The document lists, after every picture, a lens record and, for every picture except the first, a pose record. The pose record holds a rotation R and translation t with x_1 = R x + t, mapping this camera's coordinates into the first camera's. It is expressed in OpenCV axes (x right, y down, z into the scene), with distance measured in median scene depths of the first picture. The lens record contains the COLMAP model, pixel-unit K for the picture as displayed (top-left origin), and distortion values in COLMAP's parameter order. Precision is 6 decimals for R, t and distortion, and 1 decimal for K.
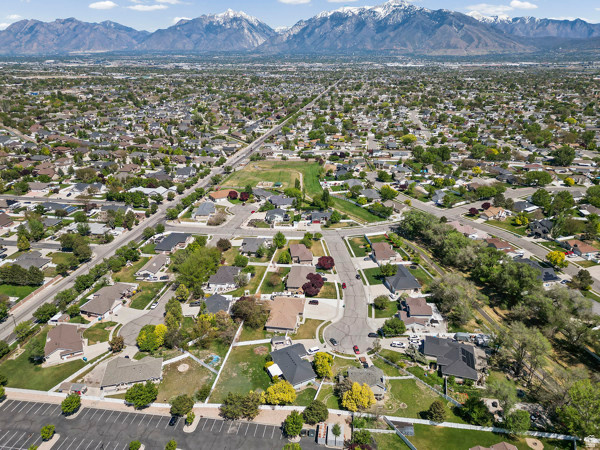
lens RADIAL K [[416.1, 0, 300.0], [0, 416.1, 225.0], [0, 0, 1]] dist [0.064279, -0.048627]
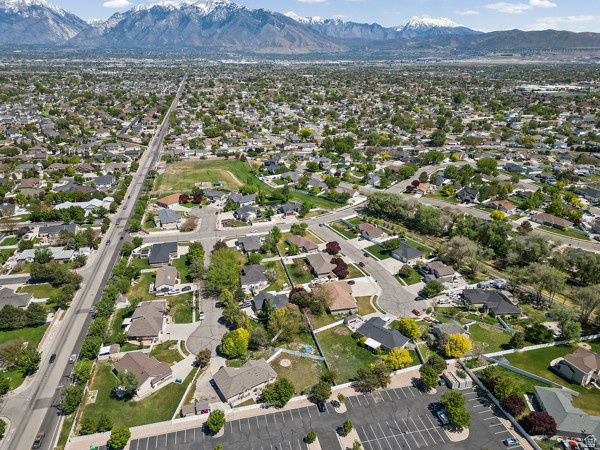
lens RADIAL K [[416.1, 0, 300.0], [0, 416.1, 225.0], [0, 0, 1]] dist [0.064279, -0.048627]
pose [[0.930398, -0.134033, 0.341166, -0.251392], [0.131826, 0.990826, 0.029760, -0.006516], [-0.342025, 0.017286, 0.939532, 0.016964]]
